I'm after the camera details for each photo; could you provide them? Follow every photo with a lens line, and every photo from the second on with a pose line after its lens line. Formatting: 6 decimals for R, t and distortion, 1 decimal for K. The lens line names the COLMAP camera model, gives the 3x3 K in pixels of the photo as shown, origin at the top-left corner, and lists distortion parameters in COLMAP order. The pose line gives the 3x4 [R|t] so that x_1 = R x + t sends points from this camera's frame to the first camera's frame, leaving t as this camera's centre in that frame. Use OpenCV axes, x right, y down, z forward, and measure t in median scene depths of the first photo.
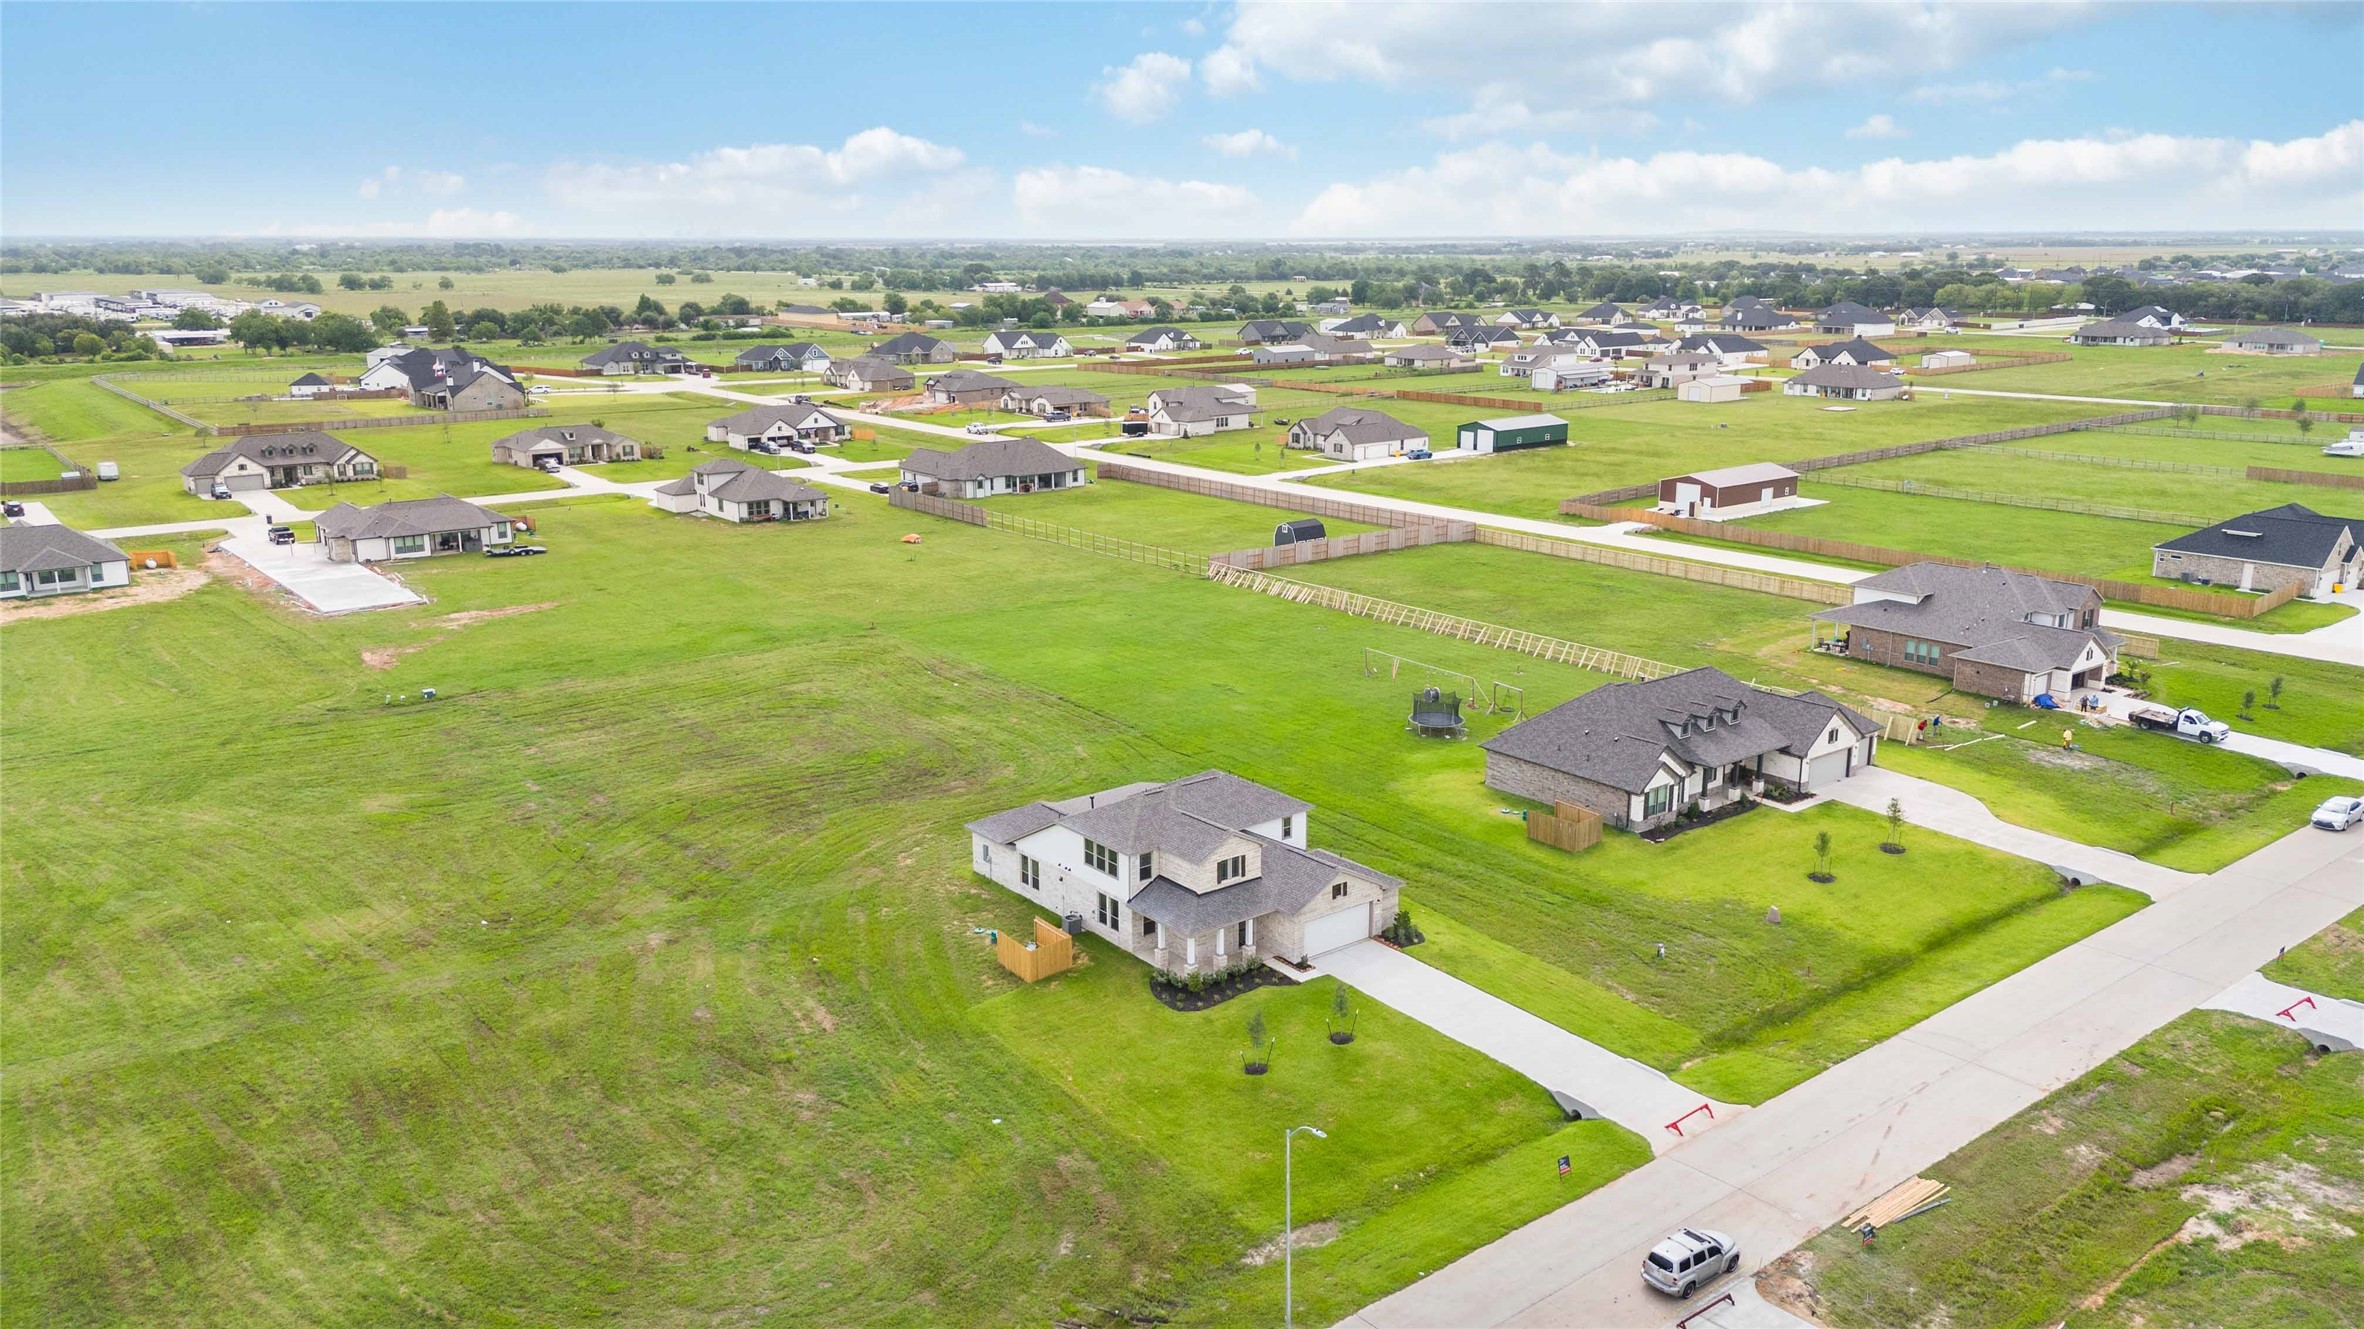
lens RADIAL K [[1787.2, 0, 1182.0], [0, 1787.2, 664.5], [0, 0, 1]] dist [0.077158, -0.090384]
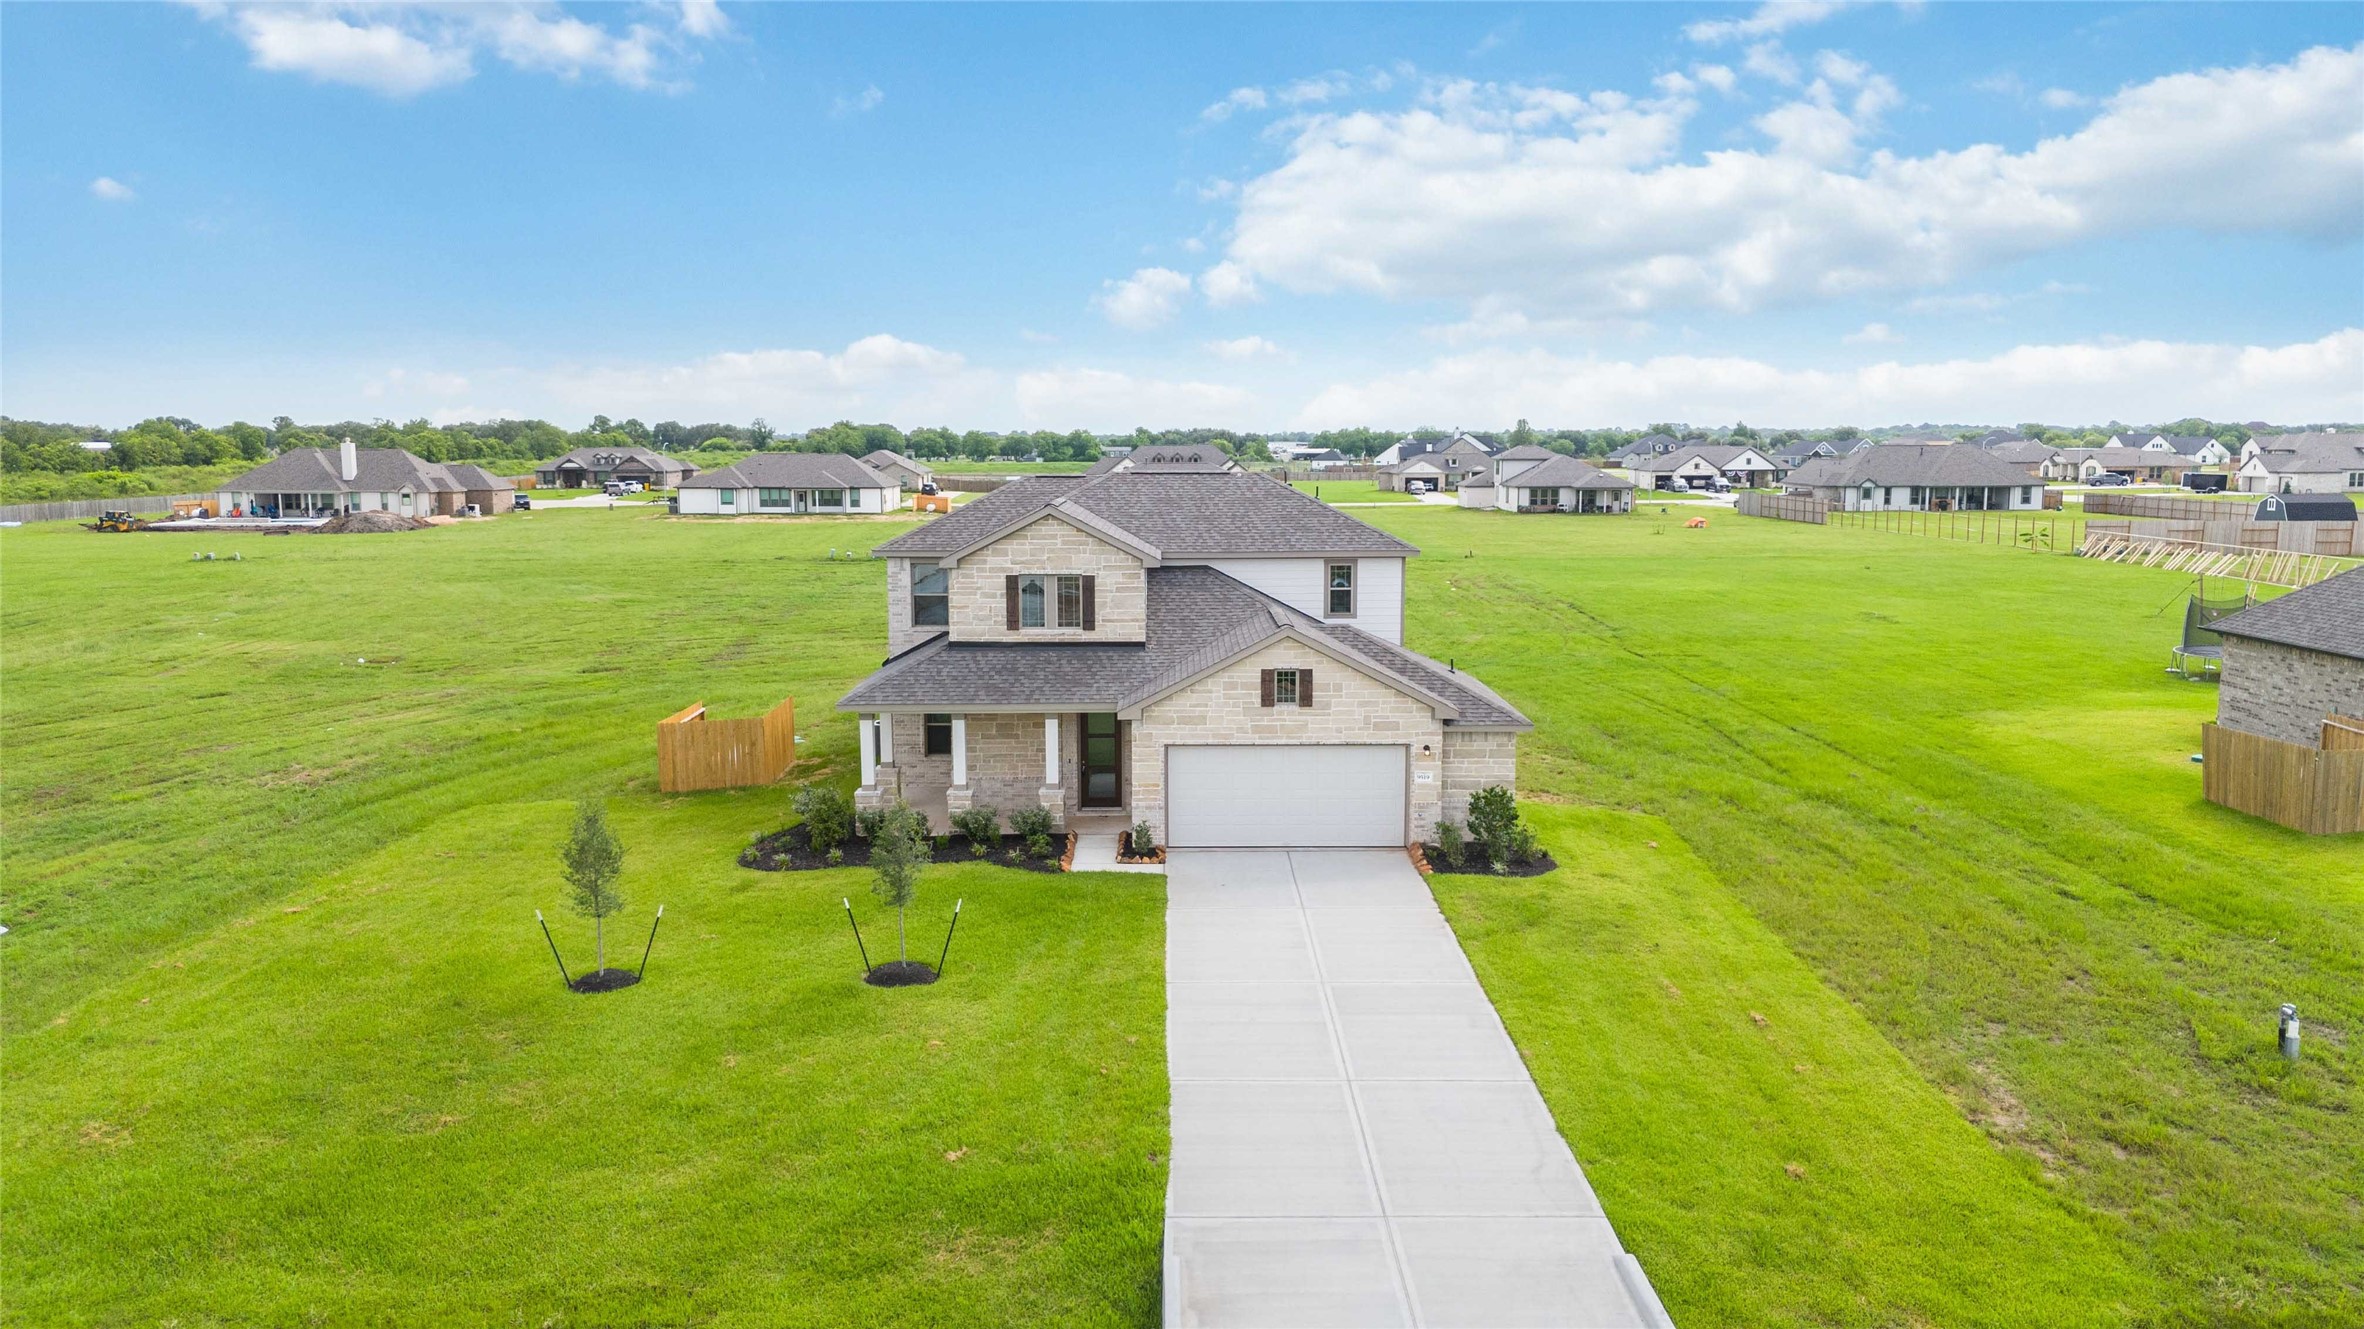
lens RADIAL K [[1731.0, 0, 1229.9], [0, 1731.0, 673.5], [0, 0, 1]] dist [0.070384, -0.075859]
pose [[0.788204, 0.075954, -0.610709, 0.288354], [-0.149209, 0.986331, -0.069906, 0.142827], [0.597052, 0.146223, 0.788764, 0.661626]]
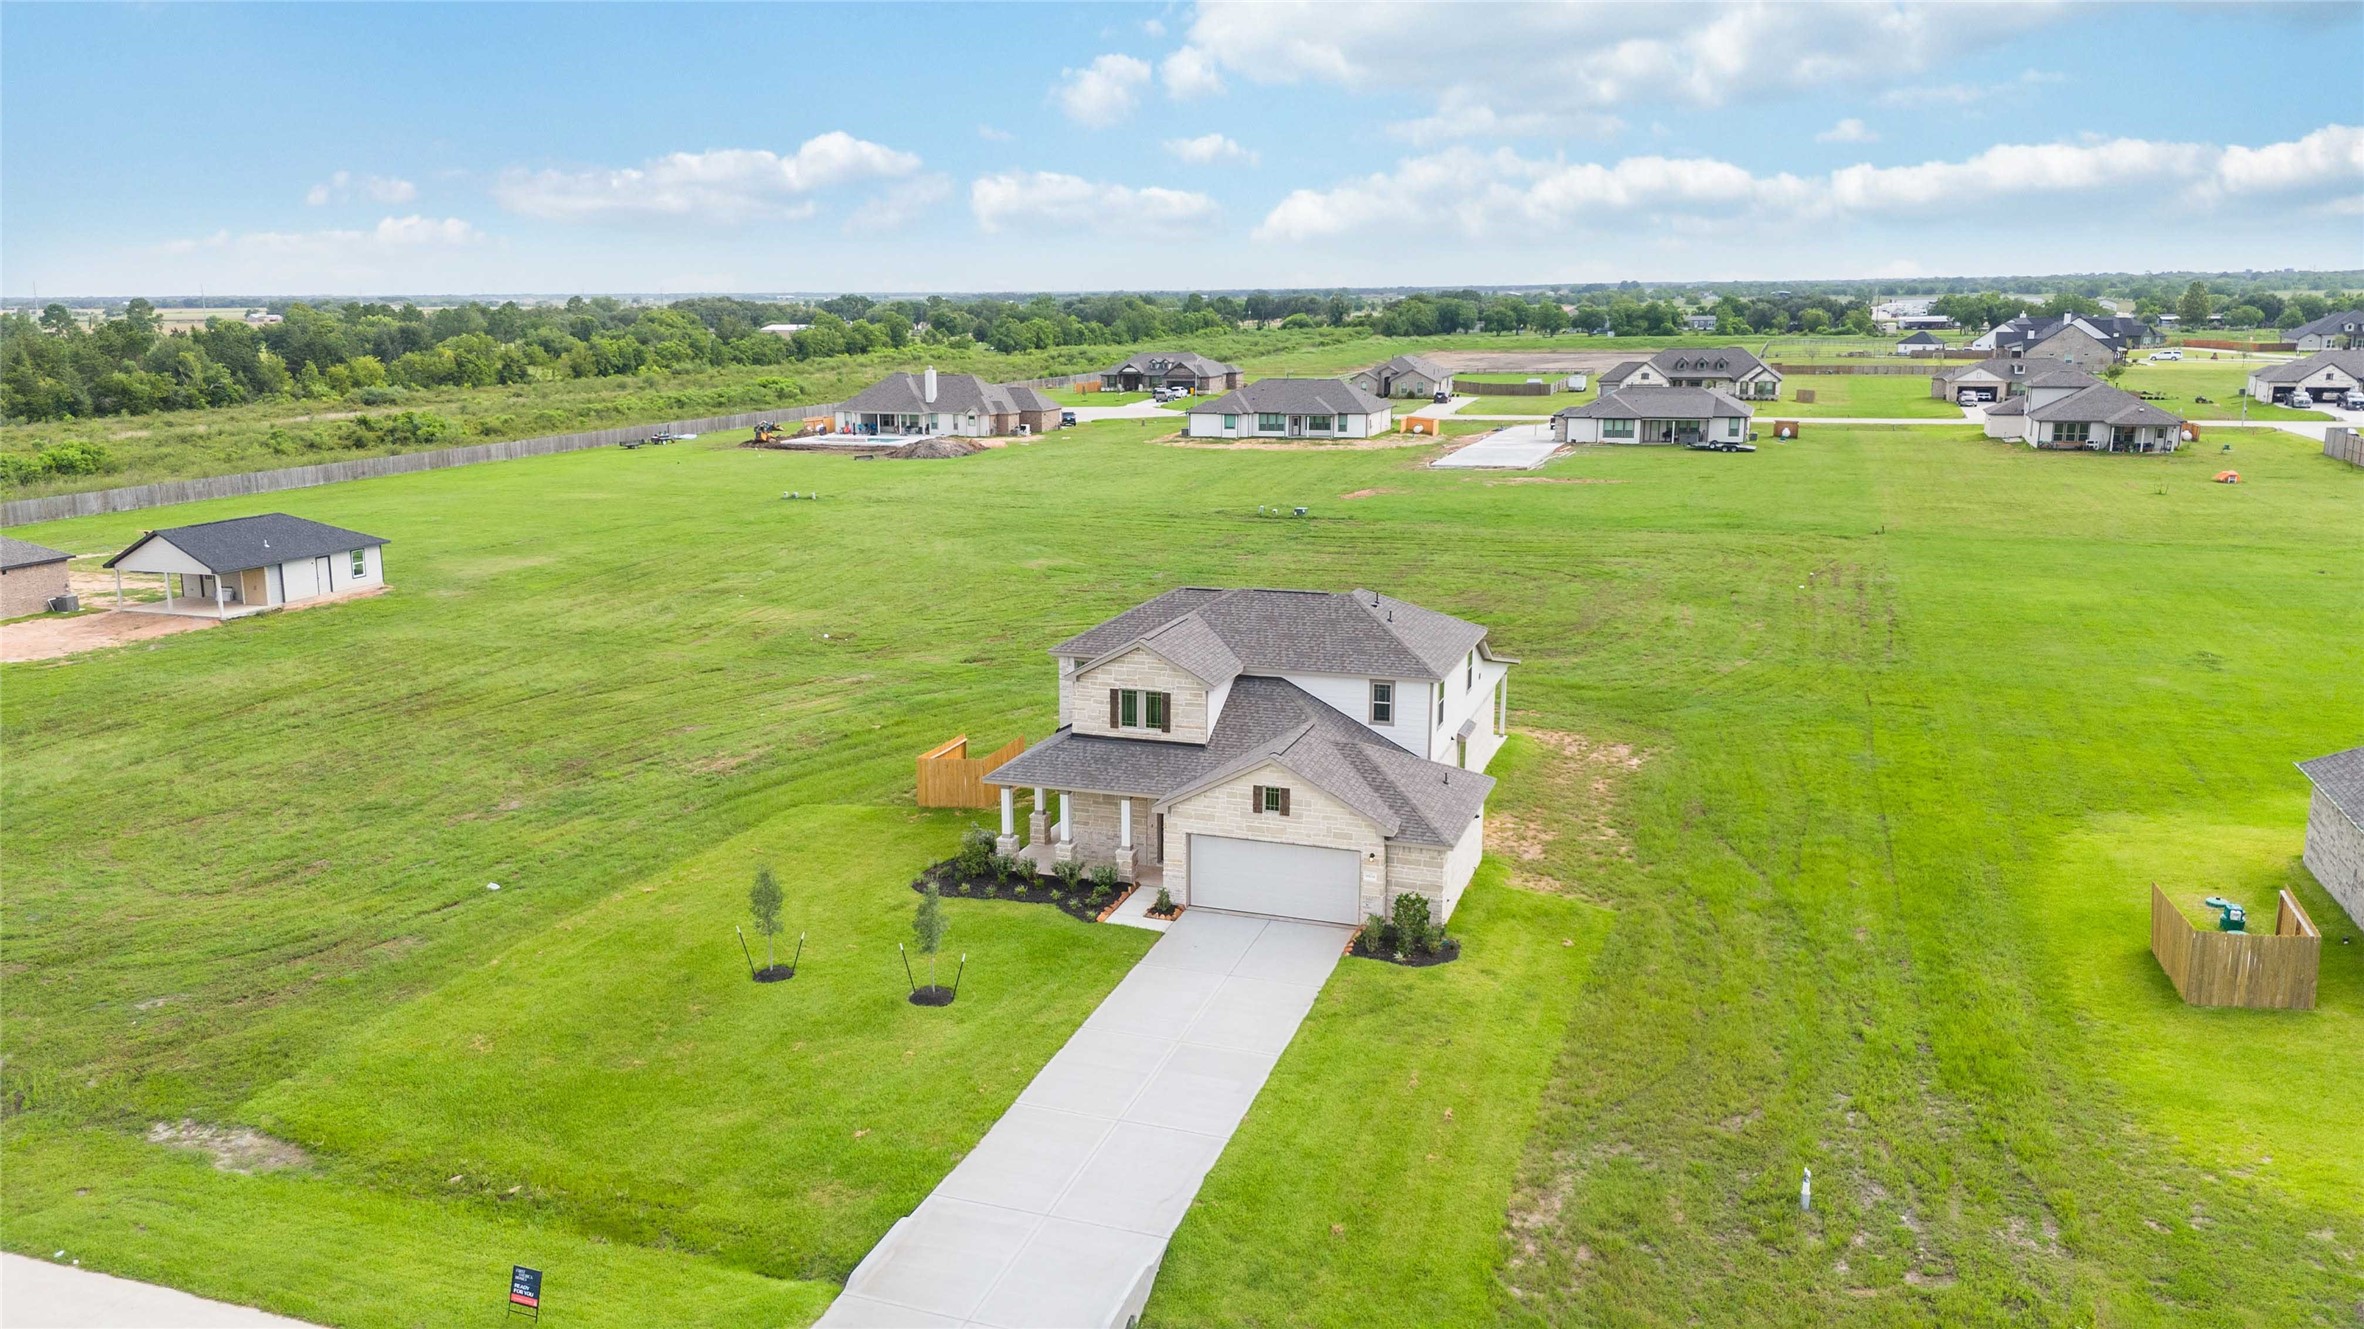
lens RADIAL K [[1787.2, 0, 1182.0], [0, 1787.2, 664.5], [0, 0, 1]] dist [0.077158, -0.090384]
pose [[0.508121, 0.168234, -0.844696, 0.474965], [-0.200488, 0.976900, 0.073962, 0.052276], [0.837626, 0.131770, 0.530112, 0.663250]]
